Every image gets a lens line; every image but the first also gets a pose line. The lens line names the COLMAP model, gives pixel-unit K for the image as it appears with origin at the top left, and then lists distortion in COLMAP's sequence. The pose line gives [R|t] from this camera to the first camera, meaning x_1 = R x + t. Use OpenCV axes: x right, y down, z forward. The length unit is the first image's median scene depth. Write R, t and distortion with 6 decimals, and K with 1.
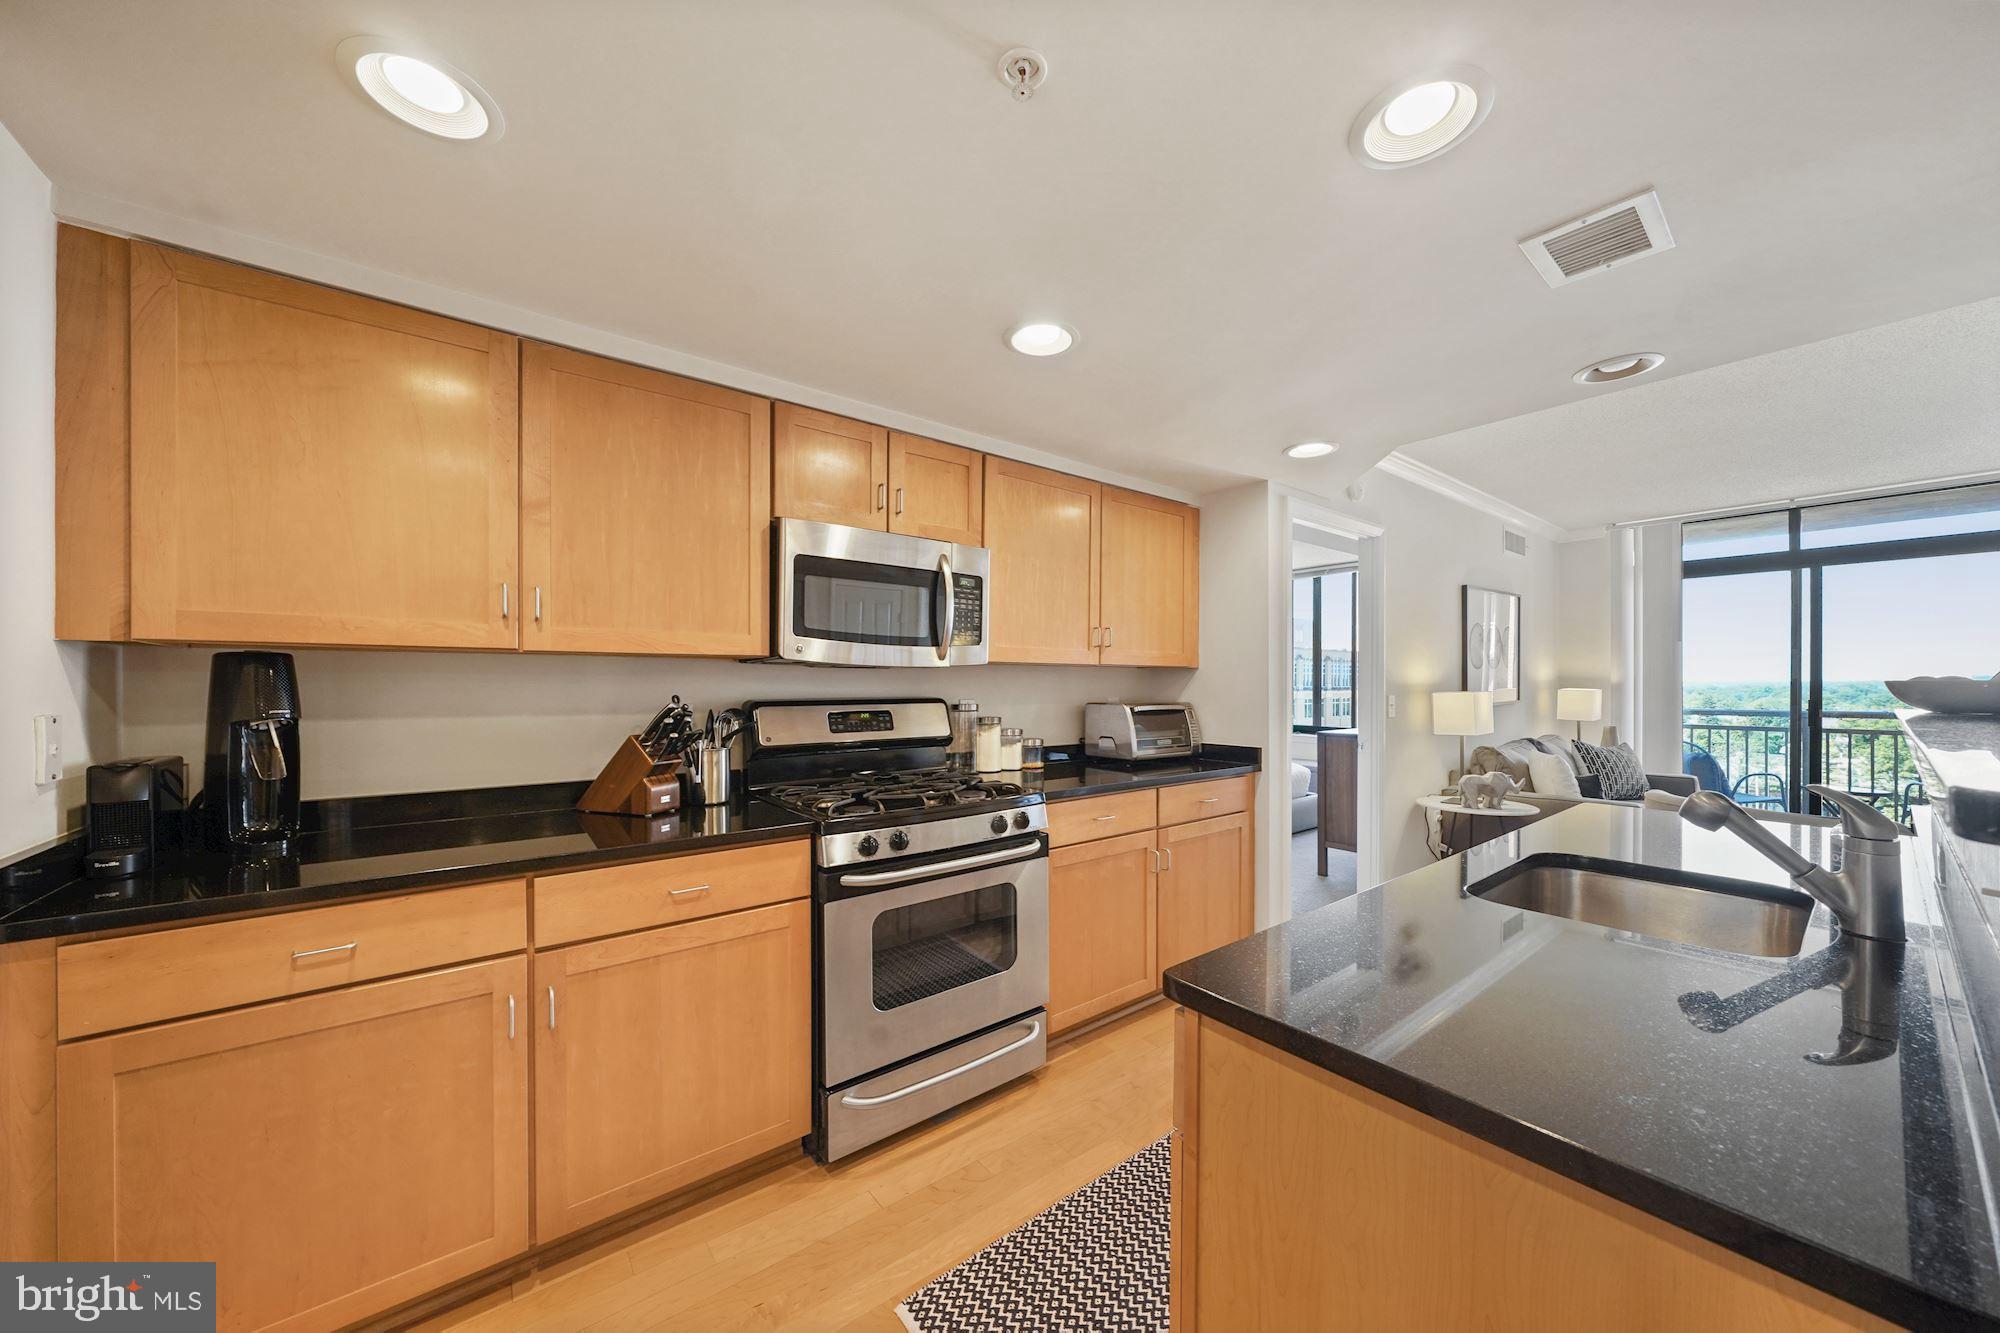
lens RADIAL K [[699.9, 0, 1007.0], [0, 699.9, 676.1], [0, 0, 1]] dist [0.001003, -0.000004]
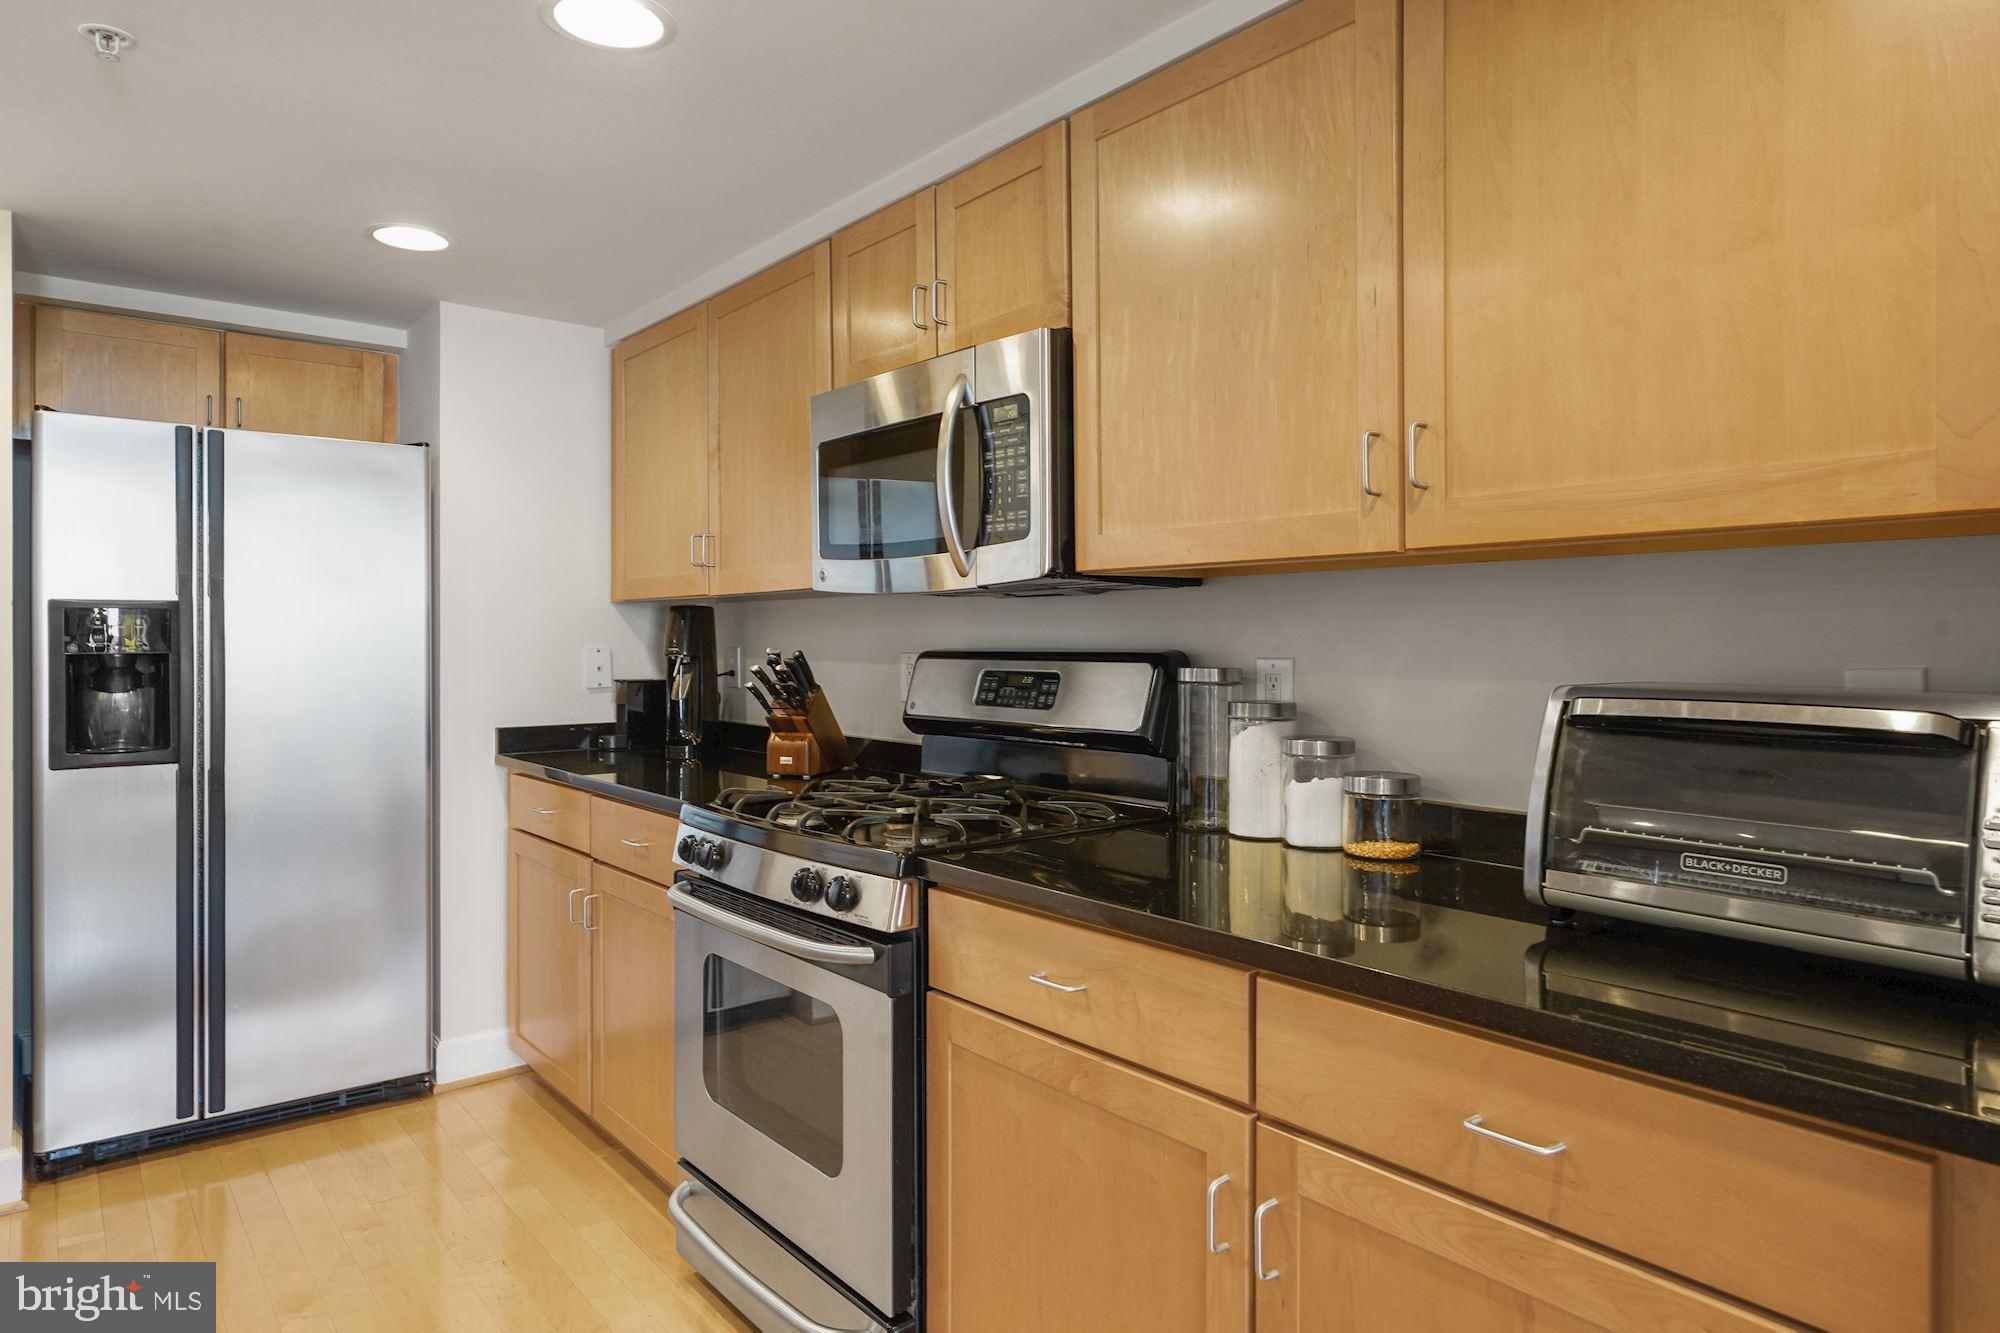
lens RADIAL K [[1169.7, 0, 1000.7], [0, 1169.7, 631.2], [0, 0, 1]] dist [-0.003812, -0.000227]
pose [[0.030758, -0.010085, -0.999476, 0.749754], [0.006397, 0.999931, -0.009893, 0.026562], [0.999506, -0.006090, 0.030820, 0.957952]]
